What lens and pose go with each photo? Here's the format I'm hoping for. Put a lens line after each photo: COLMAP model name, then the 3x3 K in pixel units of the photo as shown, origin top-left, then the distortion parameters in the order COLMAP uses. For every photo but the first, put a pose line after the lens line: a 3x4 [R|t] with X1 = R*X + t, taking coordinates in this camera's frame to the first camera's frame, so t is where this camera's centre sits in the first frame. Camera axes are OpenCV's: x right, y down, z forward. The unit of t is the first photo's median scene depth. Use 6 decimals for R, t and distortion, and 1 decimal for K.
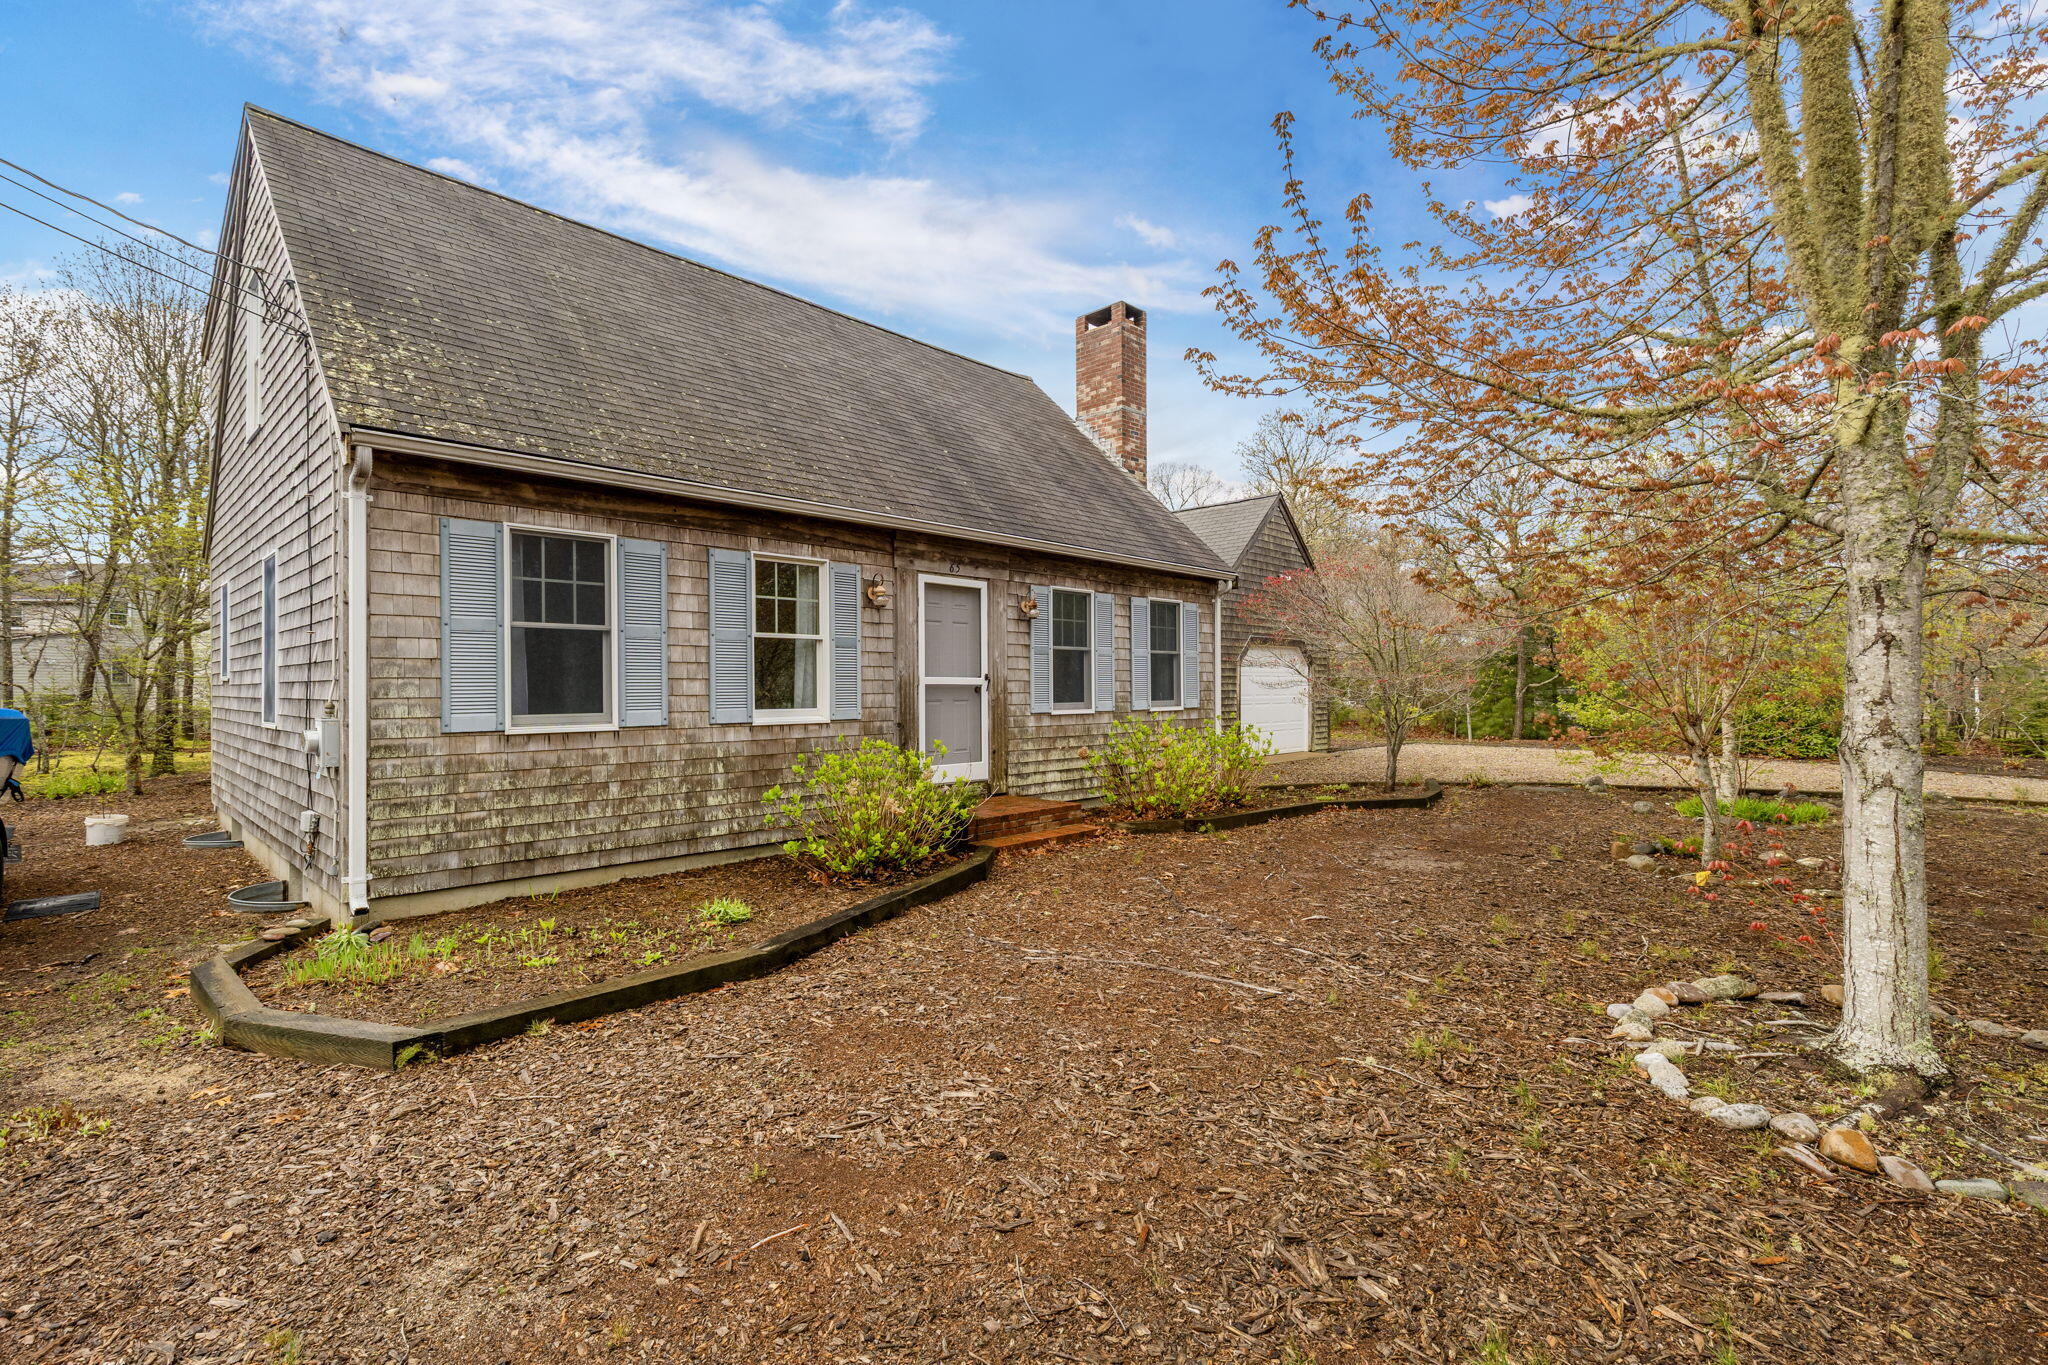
lens RADIAL K [[926.6, 0, 1022.1], [0, 926.6, 684.8], [0, 0, 1]] dist [-0.000921, 0.005808]
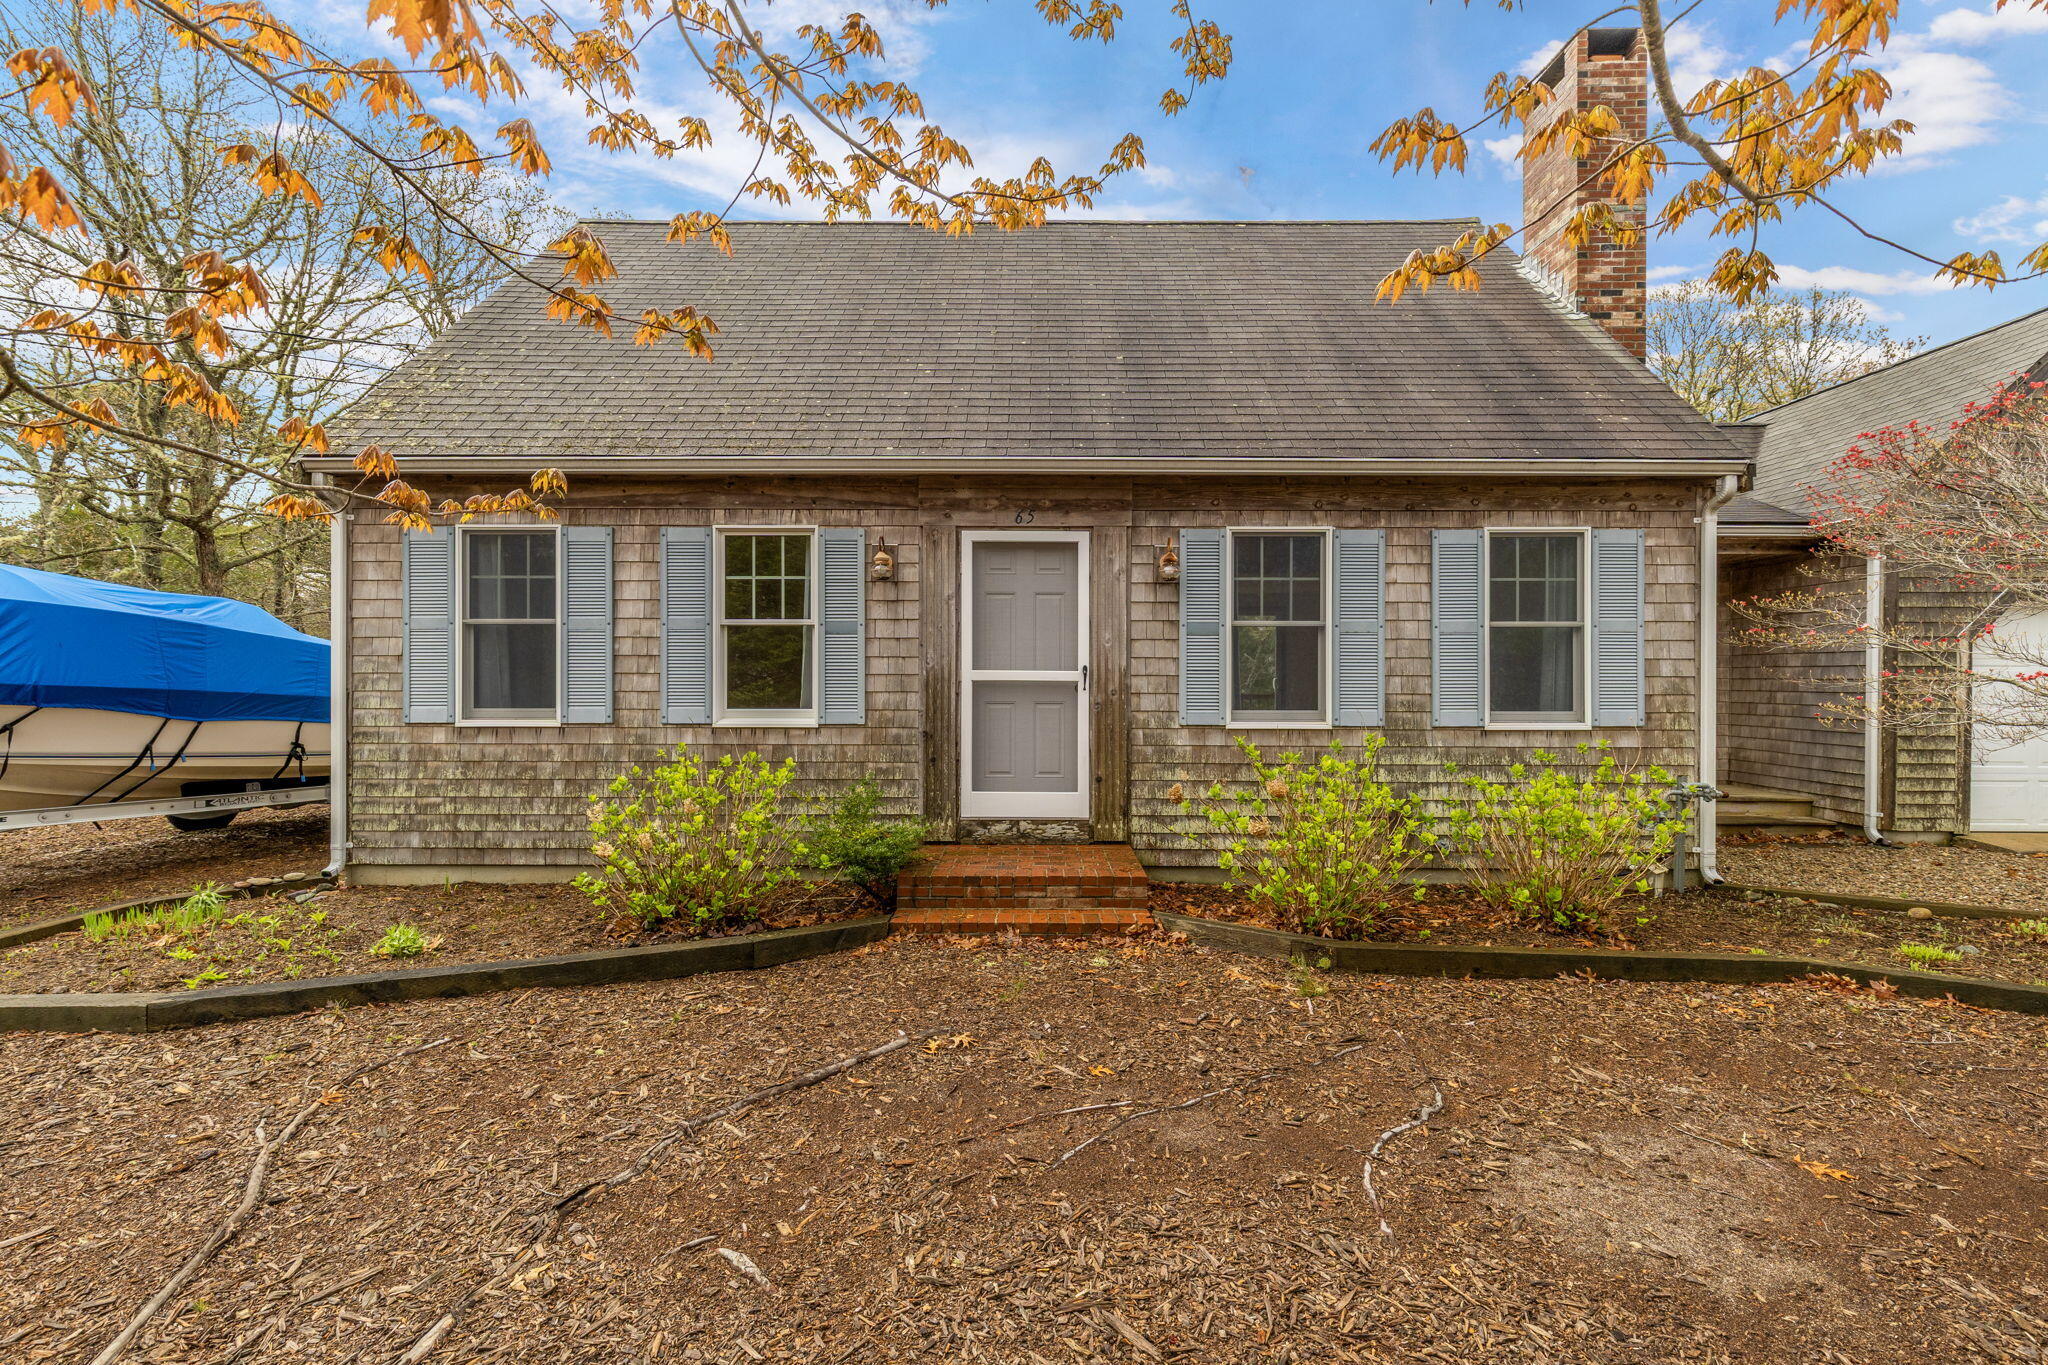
lens RADIAL K [[926.6, 0, 1031.4], [0, 926.6, 677.1], [0, 0, 1]] dist [-0.000921, 0.005808]
pose [[0.686756, 0.002417, -0.726884, 0.518087], [-0.003123, 0.999995, 0.000375, -0.003892], [0.726881, 0.002013, 0.686760, 0.594629]]
